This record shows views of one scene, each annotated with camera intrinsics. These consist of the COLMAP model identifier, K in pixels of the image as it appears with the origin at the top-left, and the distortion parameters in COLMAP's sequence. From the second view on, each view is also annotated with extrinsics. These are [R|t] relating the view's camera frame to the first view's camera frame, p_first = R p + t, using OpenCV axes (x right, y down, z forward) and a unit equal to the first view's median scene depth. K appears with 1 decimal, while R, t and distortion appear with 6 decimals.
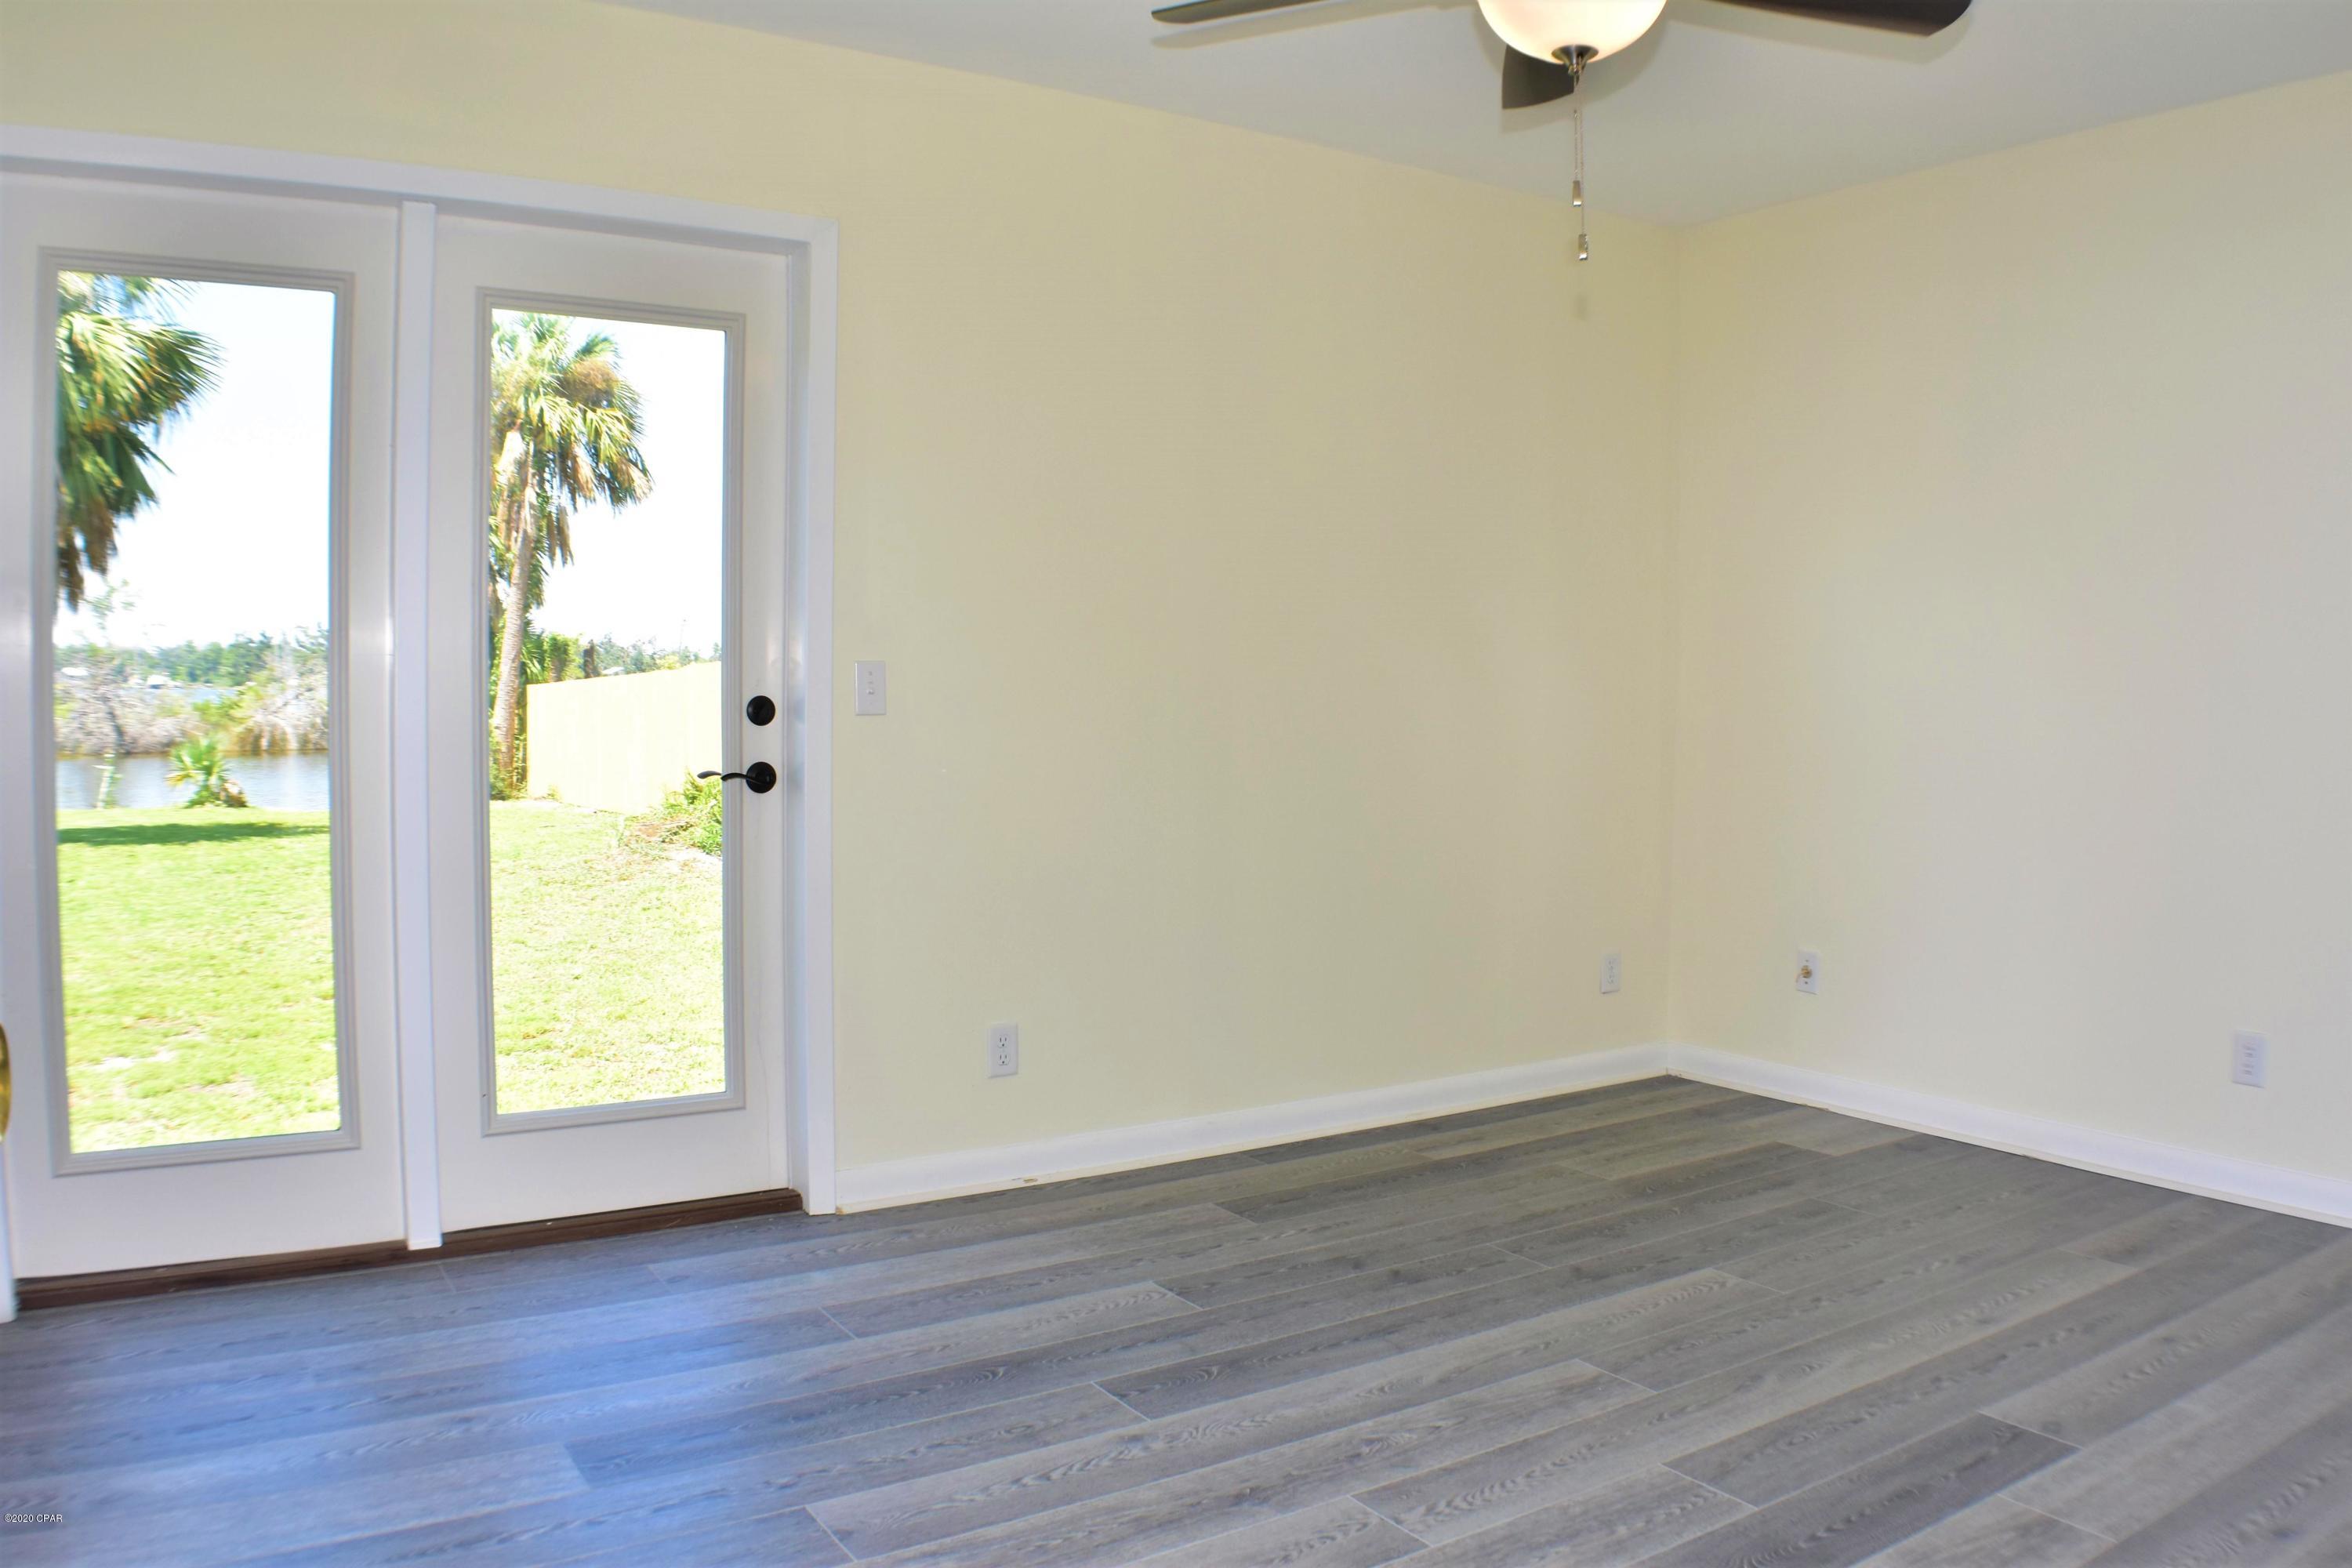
lens RADIAL K [[1768.9, 0, 1183.2], [0, 1768.9, 774.3], [0, 0, 1]] dist [-0.168167, 0.043086]
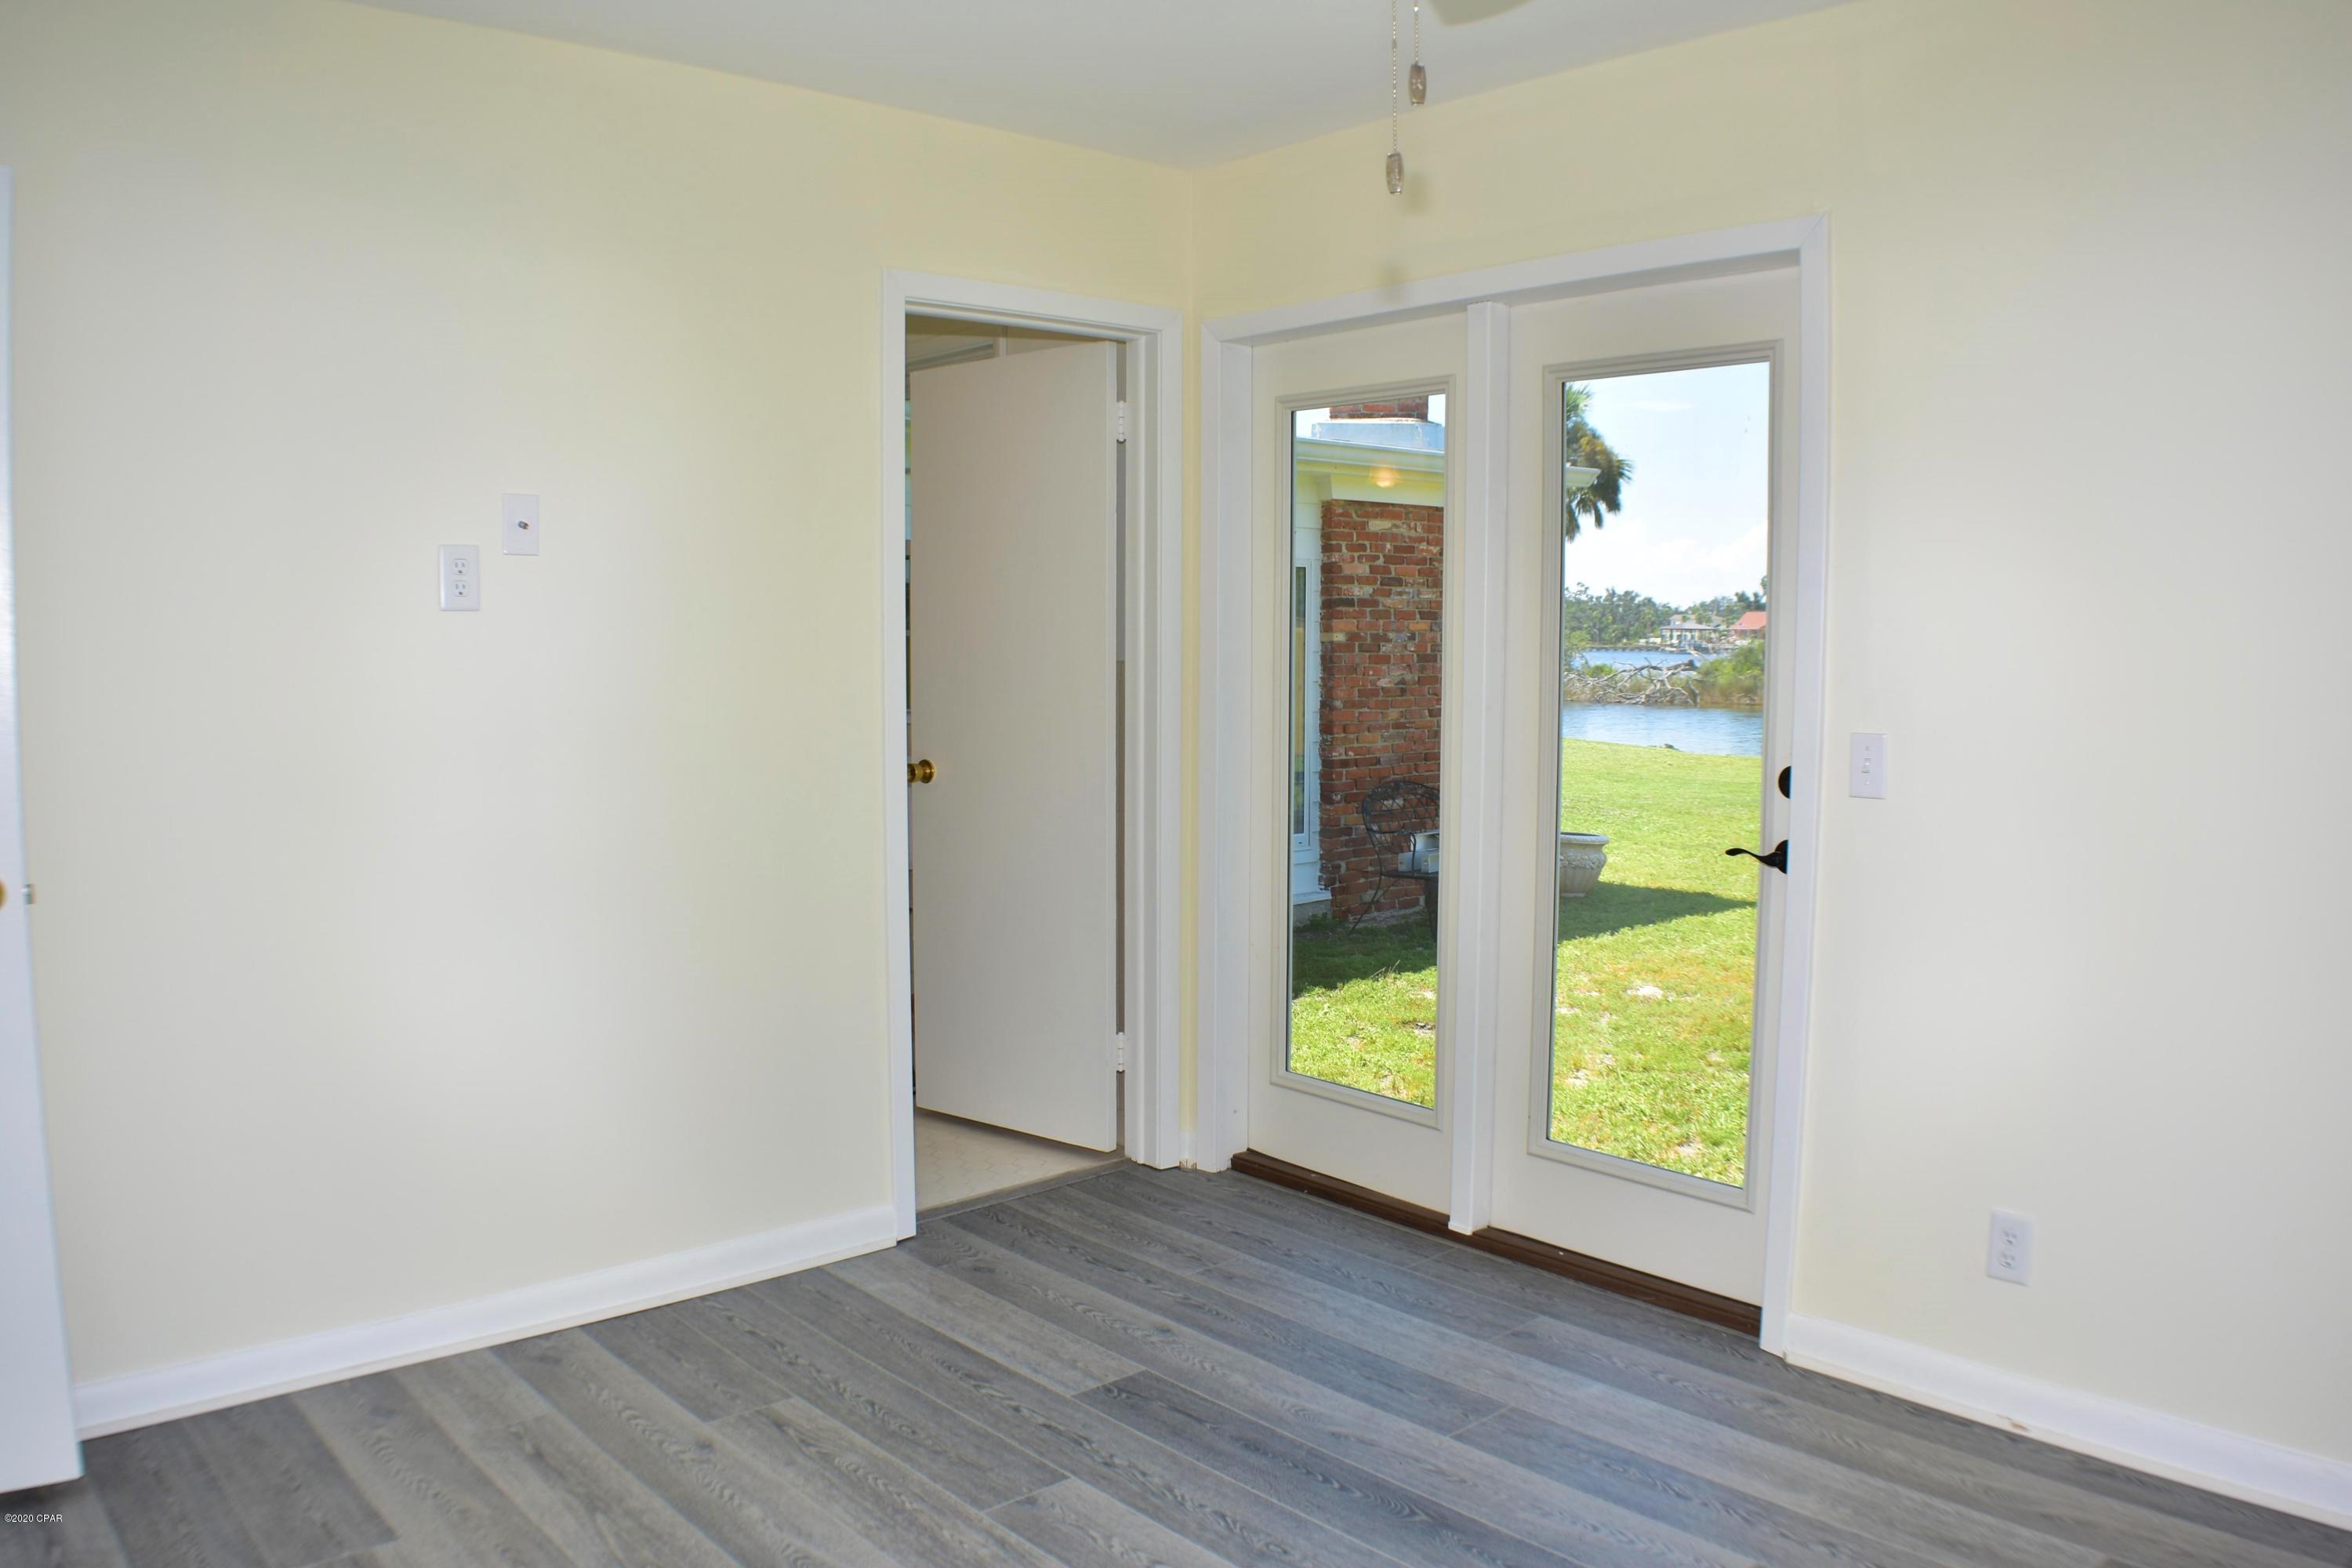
lens RADIAL K [[1768.9, 0, 1183.2], [0, 1768.9, 774.3], [0, 0, 1]] dist [-0.168167, 0.043086]
pose [[0.151605, 0.073680, -0.985691, 0.652021], [-0.051268, 0.996462, 0.066599, -0.093376], [0.987111, 0.040438, 0.154846, 0.624854]]
